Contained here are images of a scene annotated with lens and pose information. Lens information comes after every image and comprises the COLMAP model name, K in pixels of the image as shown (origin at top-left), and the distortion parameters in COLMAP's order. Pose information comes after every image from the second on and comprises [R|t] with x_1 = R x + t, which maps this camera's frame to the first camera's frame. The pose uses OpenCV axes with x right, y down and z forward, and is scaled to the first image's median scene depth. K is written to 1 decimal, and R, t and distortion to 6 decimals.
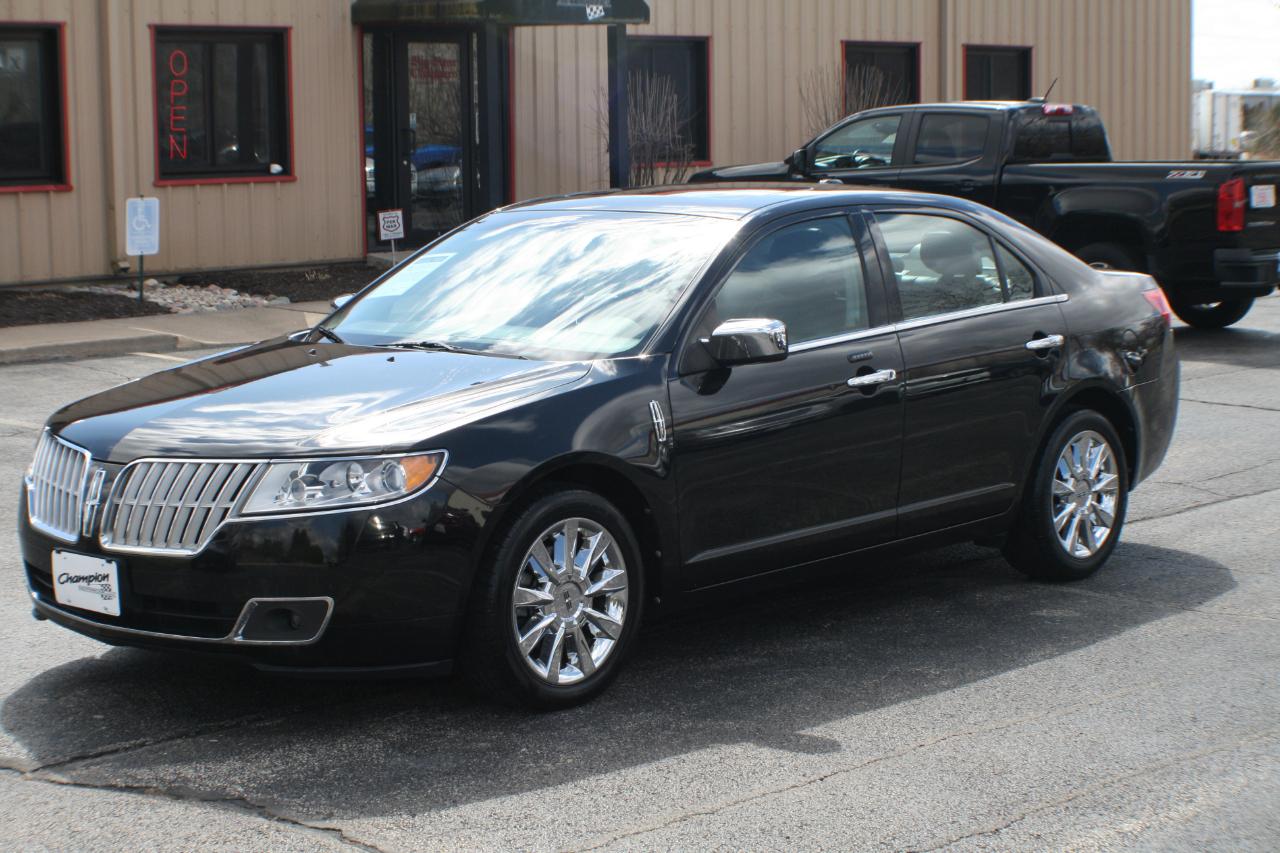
lens RADIAL K [[2728.8, 0, 640.0], [0, 2728.8, 426.5], [0, 0, 1]] dist [-0.076192, -0.080160]
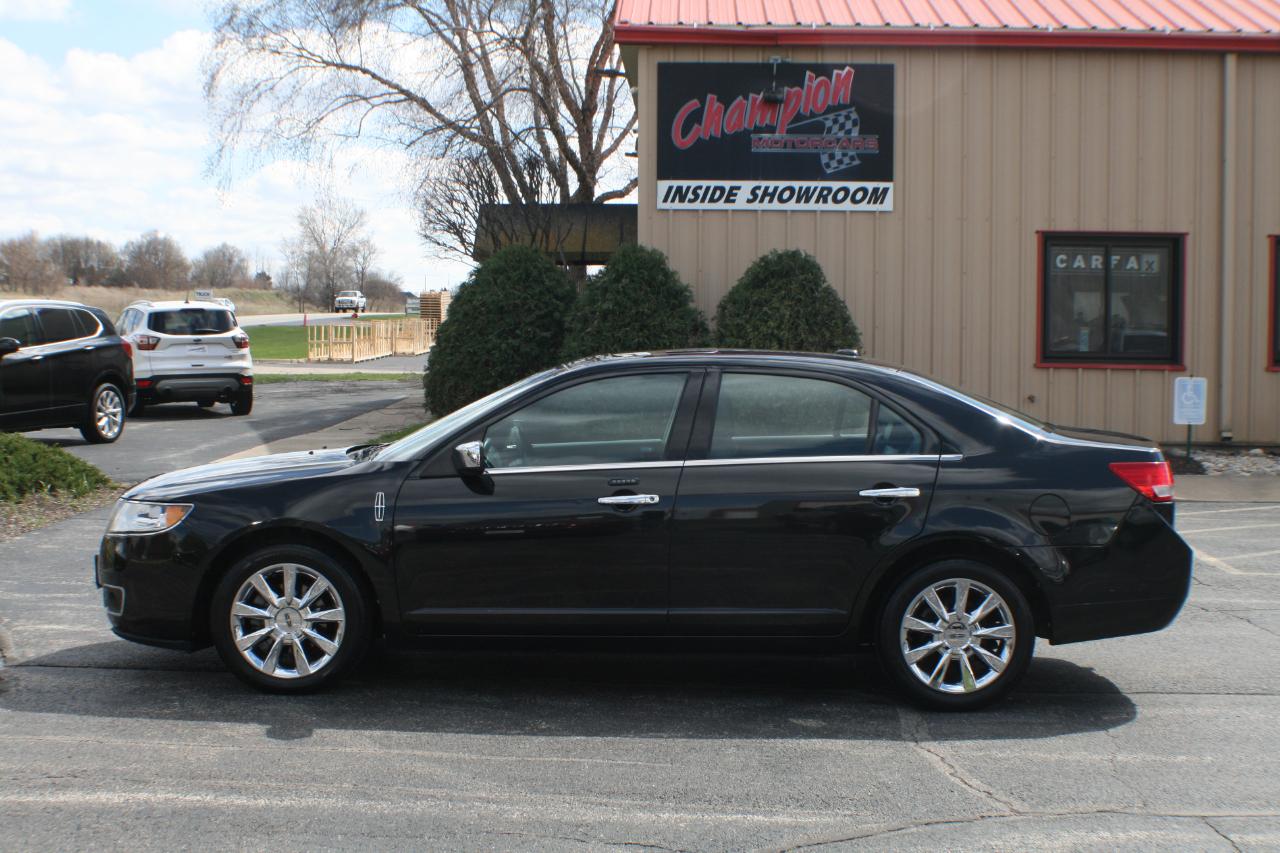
lens RADIAL K [[2373.5, 0, 640.0], [0, 2373.5, 426.5], [0, 0, 1]] dist [-0.150922, 0.128681]
pose [[0.599077, 0.055684, -0.798753, 0.622396], [-0.113038, 0.993469, -0.015522, -0.023376], [0.792672, 0.099588, 0.601459, 0.228643]]
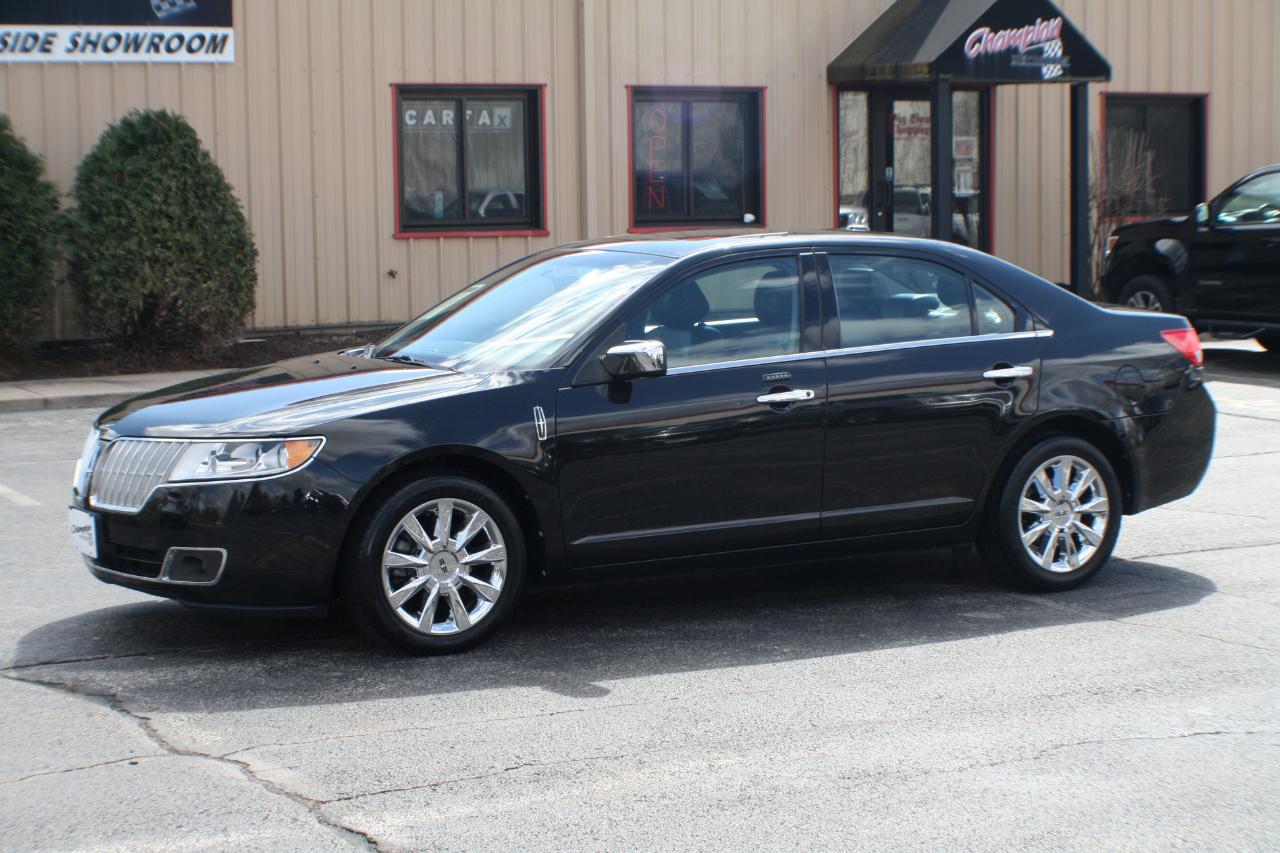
lens RADIAL K [[2850.2, 0, 640.0], [0, 2850.2, 426.5], [0, 0, 1]] dist [-0.111561, -0.029891]
pose [[0.942577, 0.032191, -0.332433, 0.272449], [-0.039959, 0.999064, -0.016556, 0.010815], [0.331589, 0.028889, 0.942981, -0.099092]]
